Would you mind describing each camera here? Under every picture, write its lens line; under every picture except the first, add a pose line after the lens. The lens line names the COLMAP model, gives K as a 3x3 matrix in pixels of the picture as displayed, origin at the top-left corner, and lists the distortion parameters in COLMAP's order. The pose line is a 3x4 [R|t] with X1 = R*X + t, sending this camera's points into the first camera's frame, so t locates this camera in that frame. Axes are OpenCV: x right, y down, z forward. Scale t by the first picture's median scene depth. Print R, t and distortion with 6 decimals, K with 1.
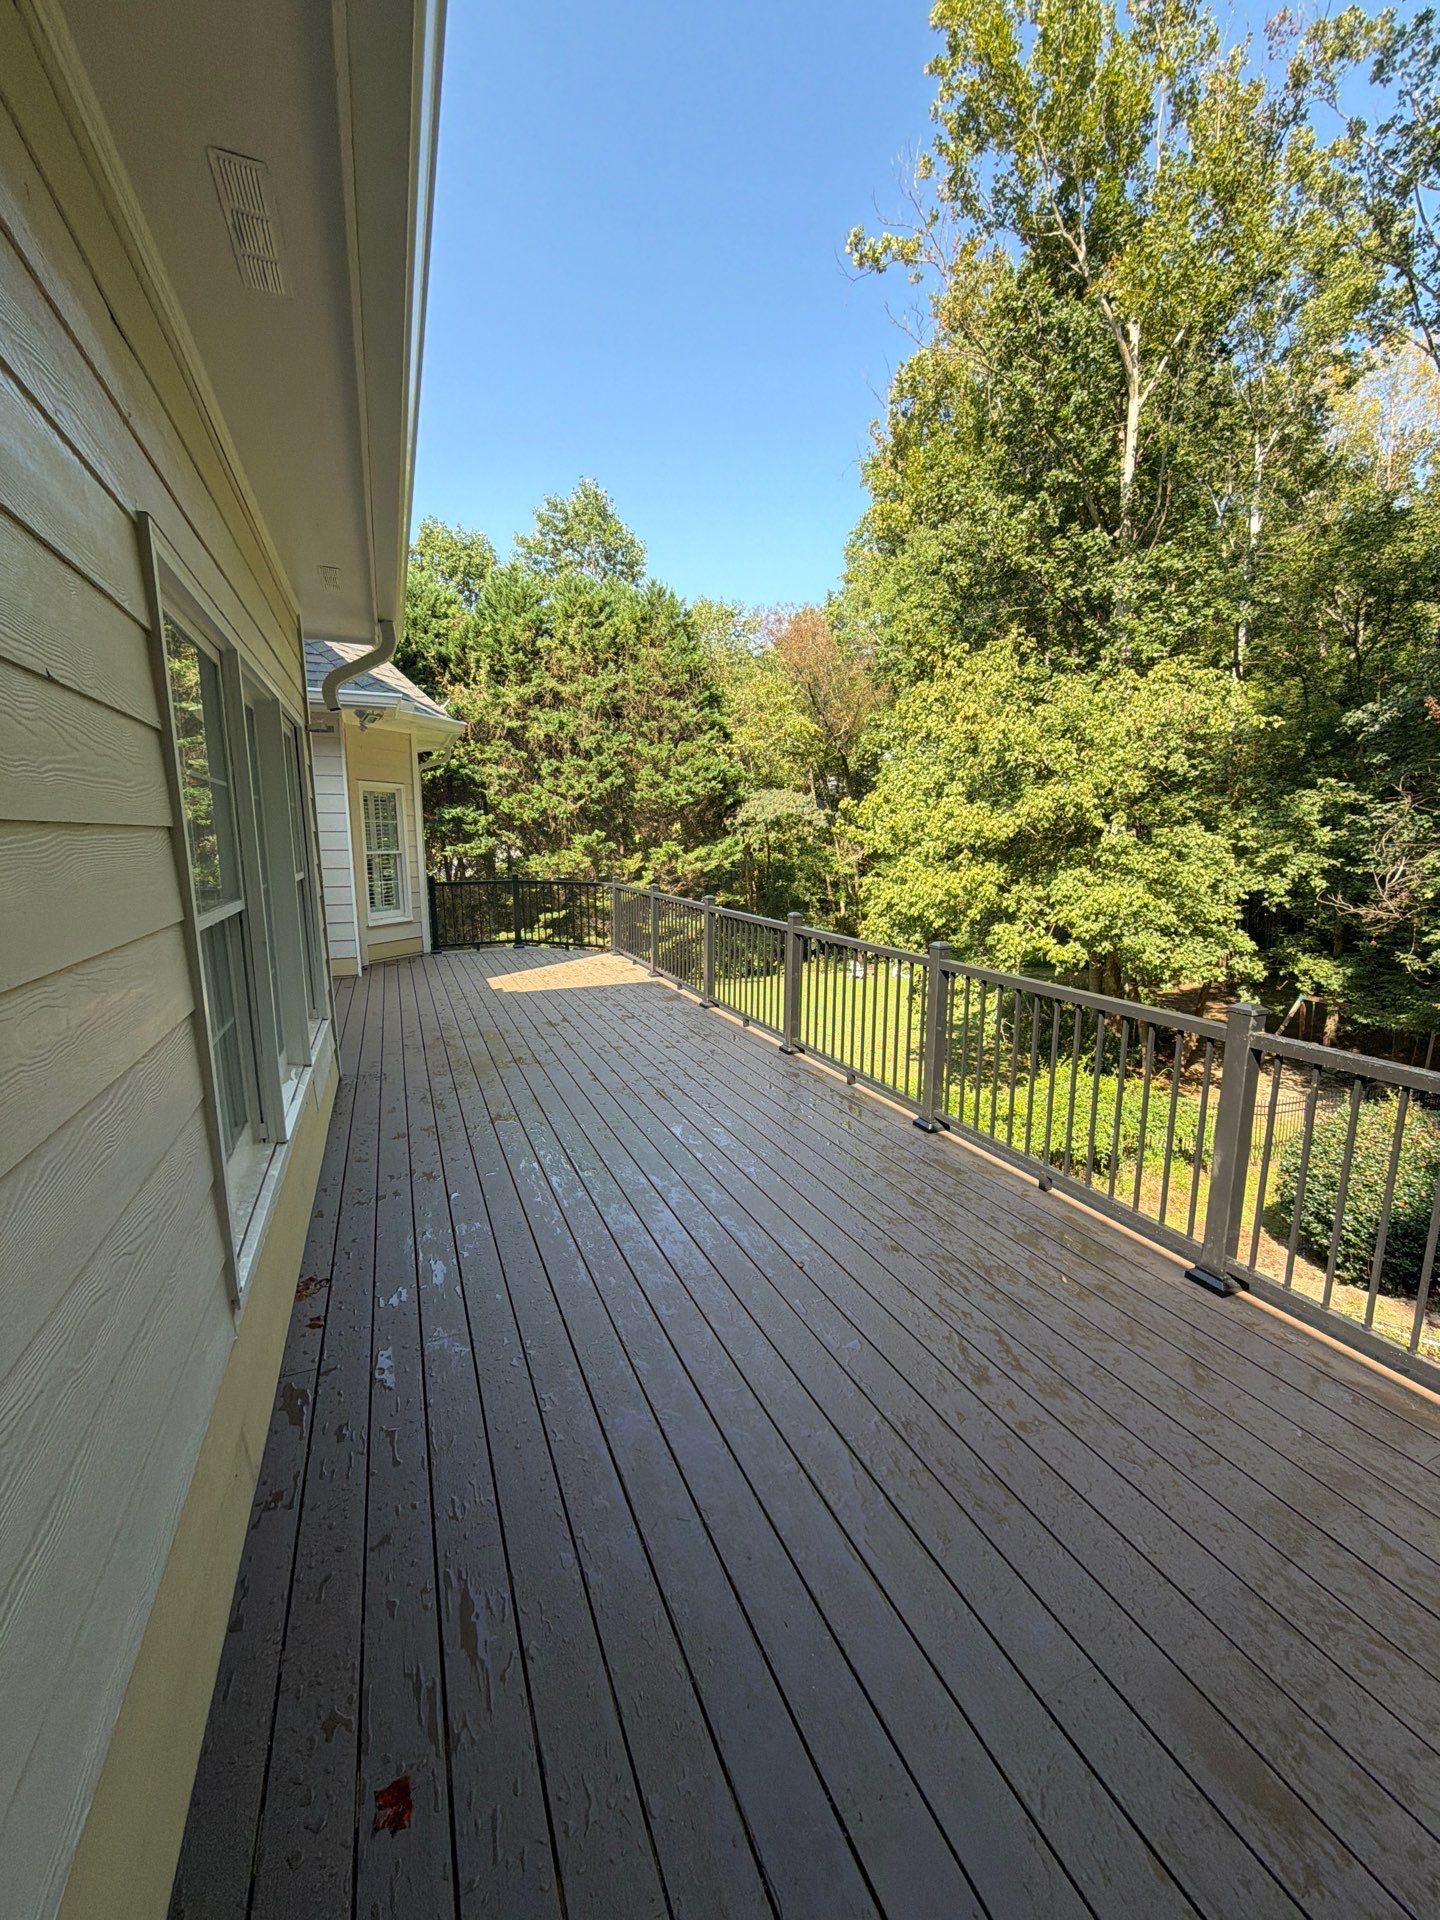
lens RADIAL K [[762.1, 0, 717.6], [0, 762.1, 959.7], [0, 0, 1]] dist [-0.001004, -0.000136]
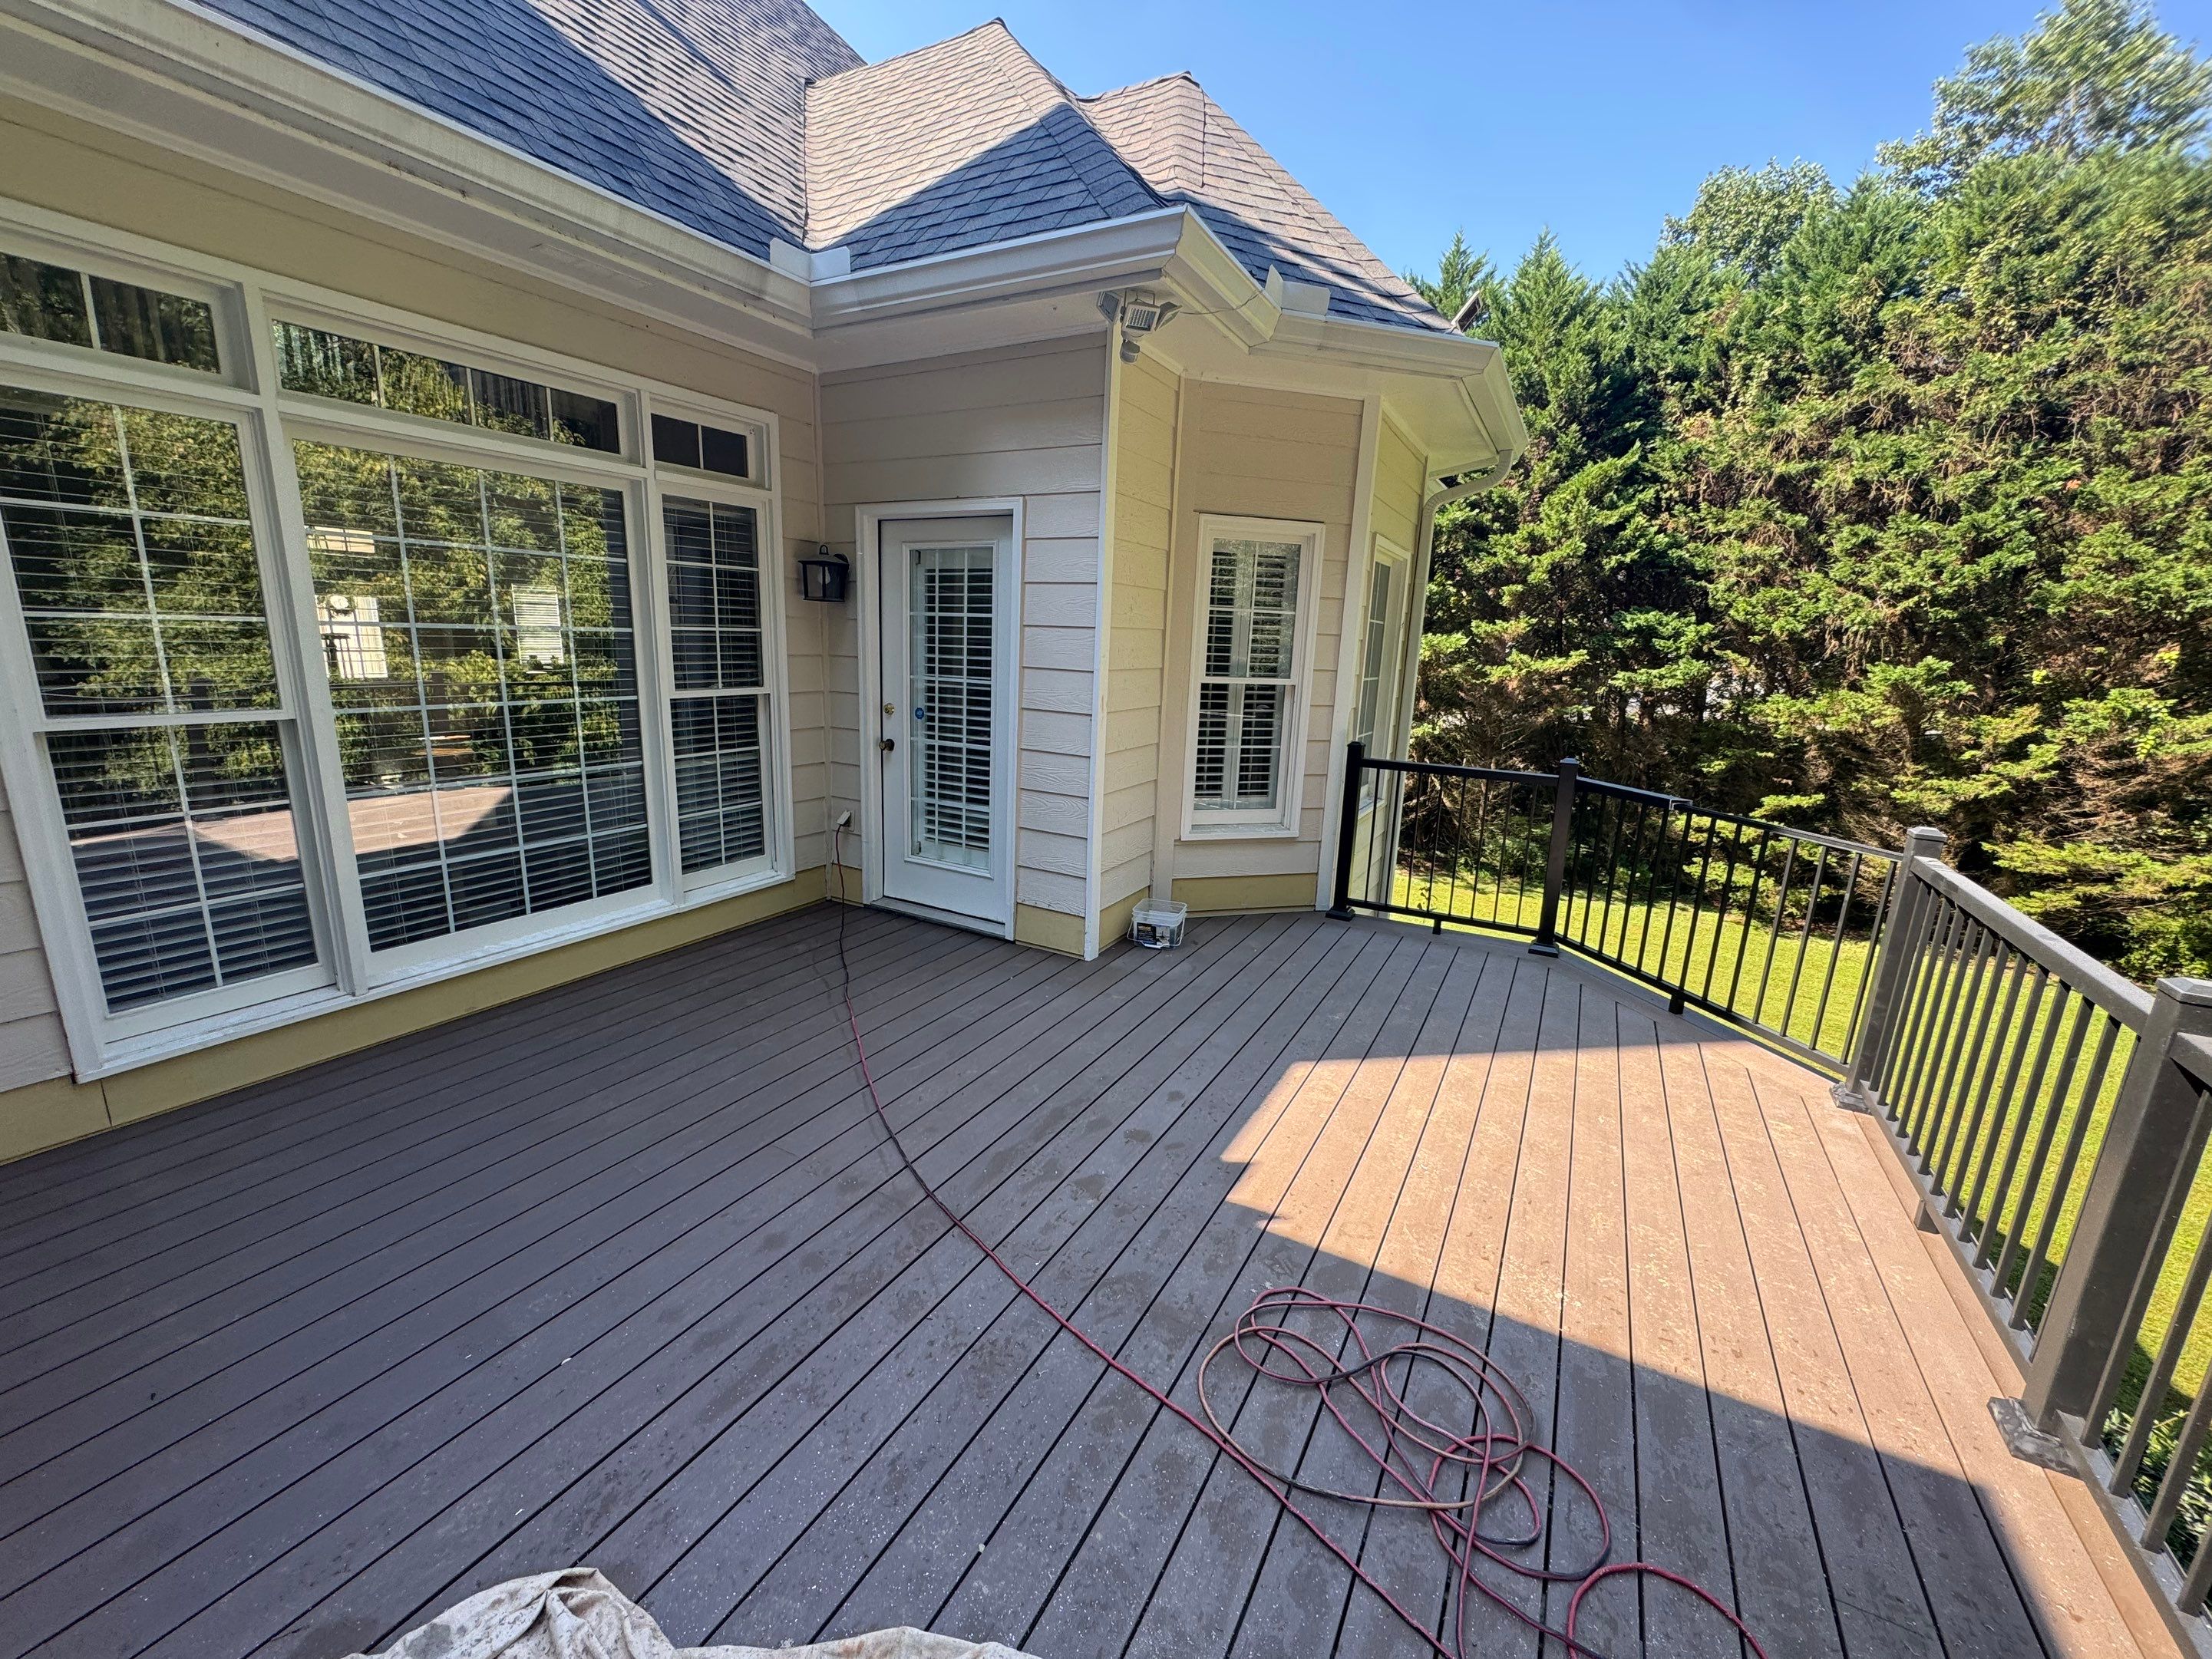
lens RADIAL K [[877.3, 0, 1100.0], [0, 877.3, 831.9], [0, 0, 1]] dist [-0.006795, 0.000129]
pose [[0.610038, 0.195673, -0.767832, -0.024066], [-0.162981, 0.979295, 0.120075, -0.030600], [0.775430, 0.051891, 0.629298, 0.184171]]
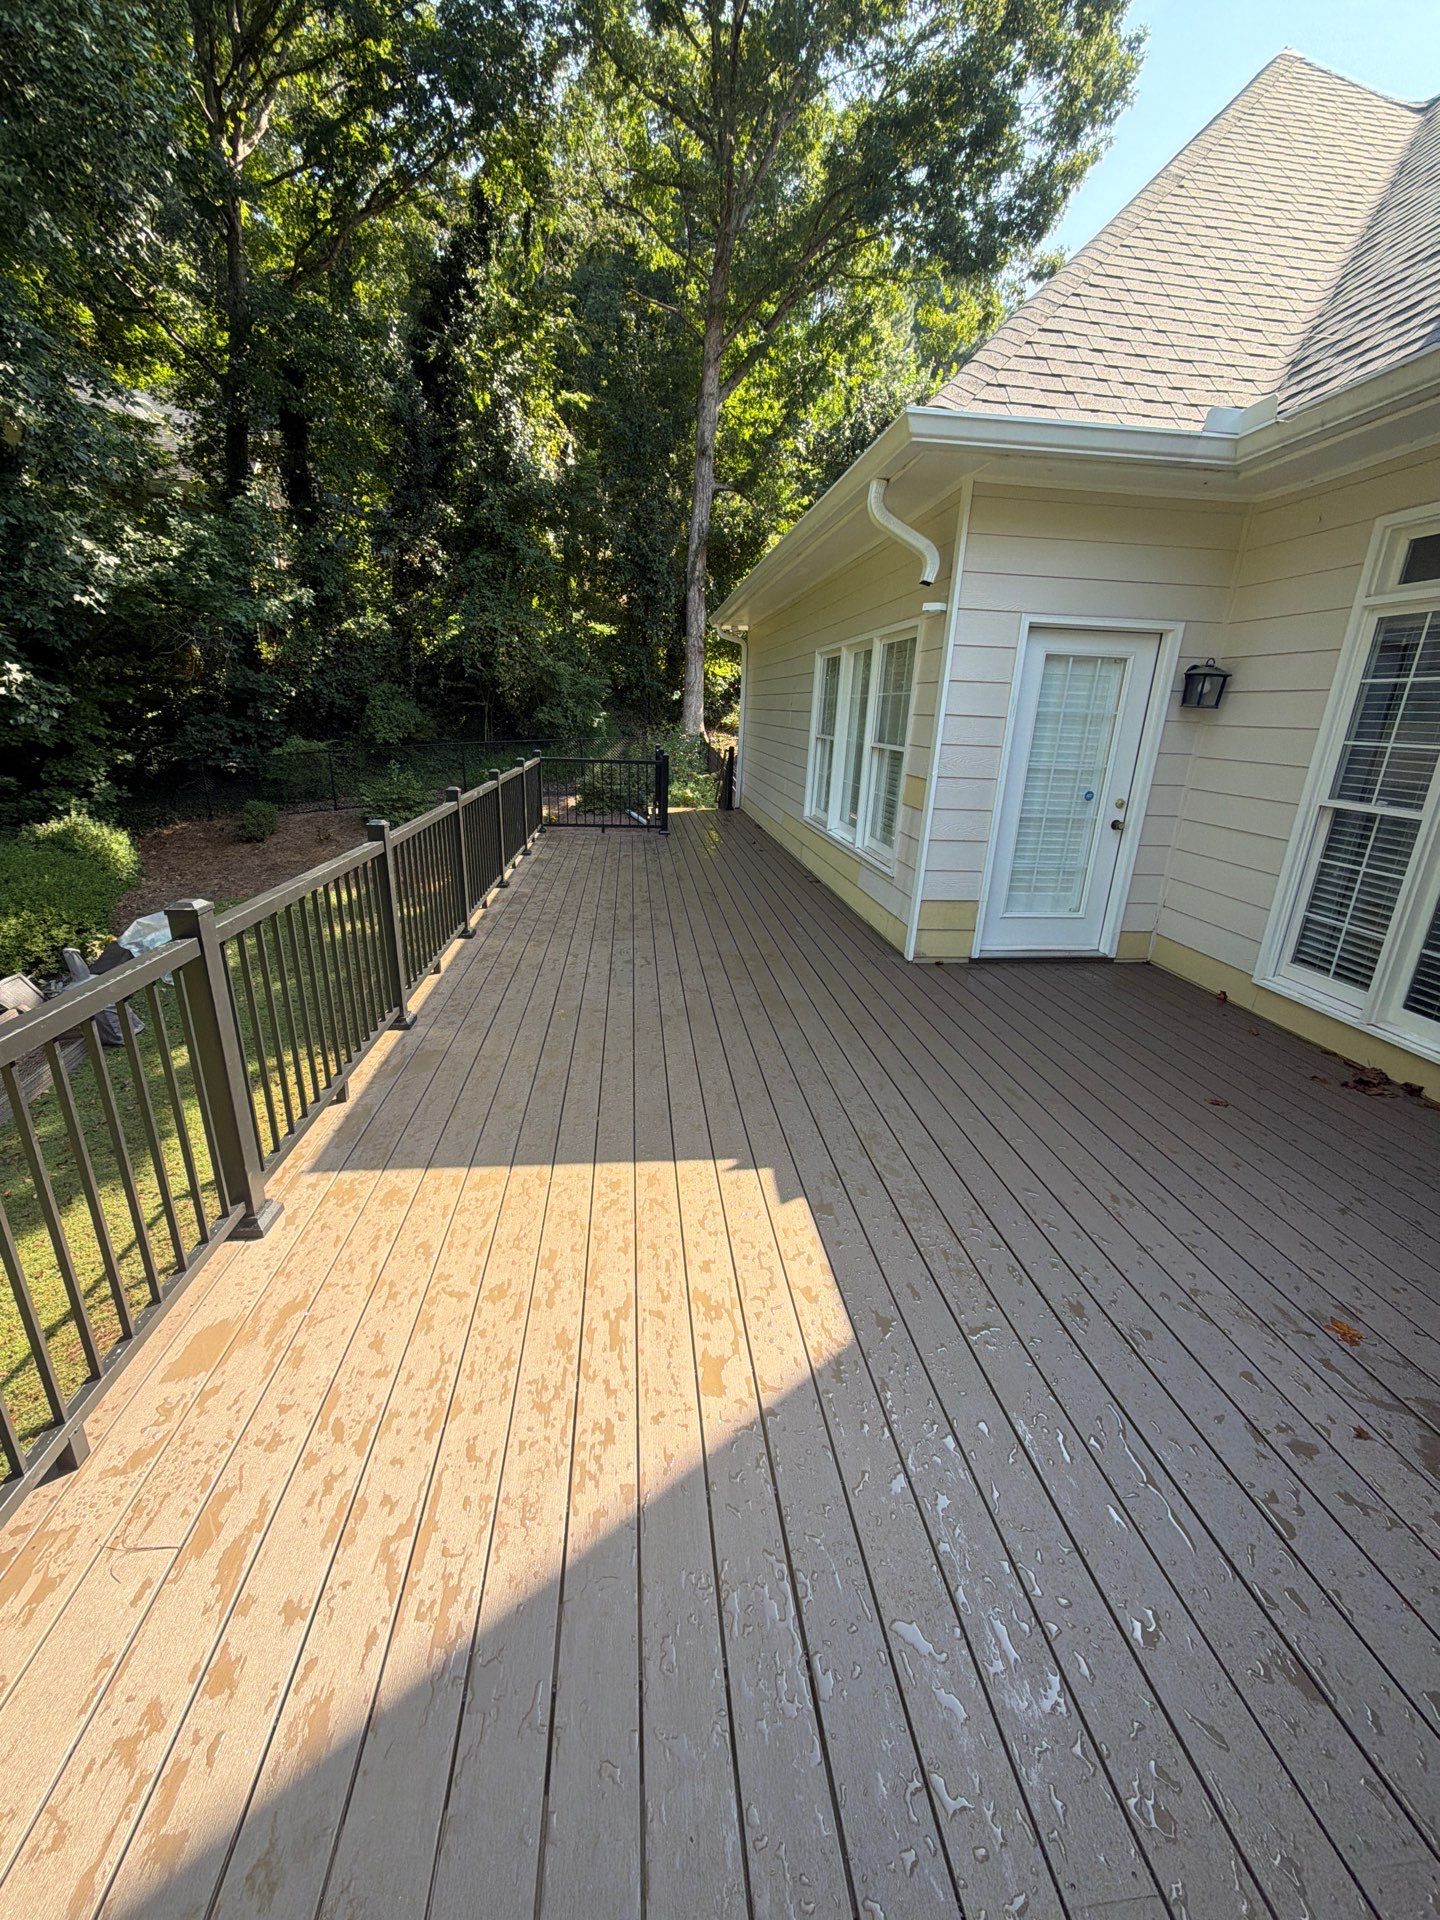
lens RADIAL K [[762.1, 0, 717.6], [0, 762.1, 959.7], [0, 0, 1]] dist [-0.001004, -0.000136]
pose [[-0.956933, -0.120830, 0.263968, -0.083568], [0.014317, 0.888520, 0.458615, -0.052244], [-0.289956, 0.442643, -0.848524, 0.311671]]
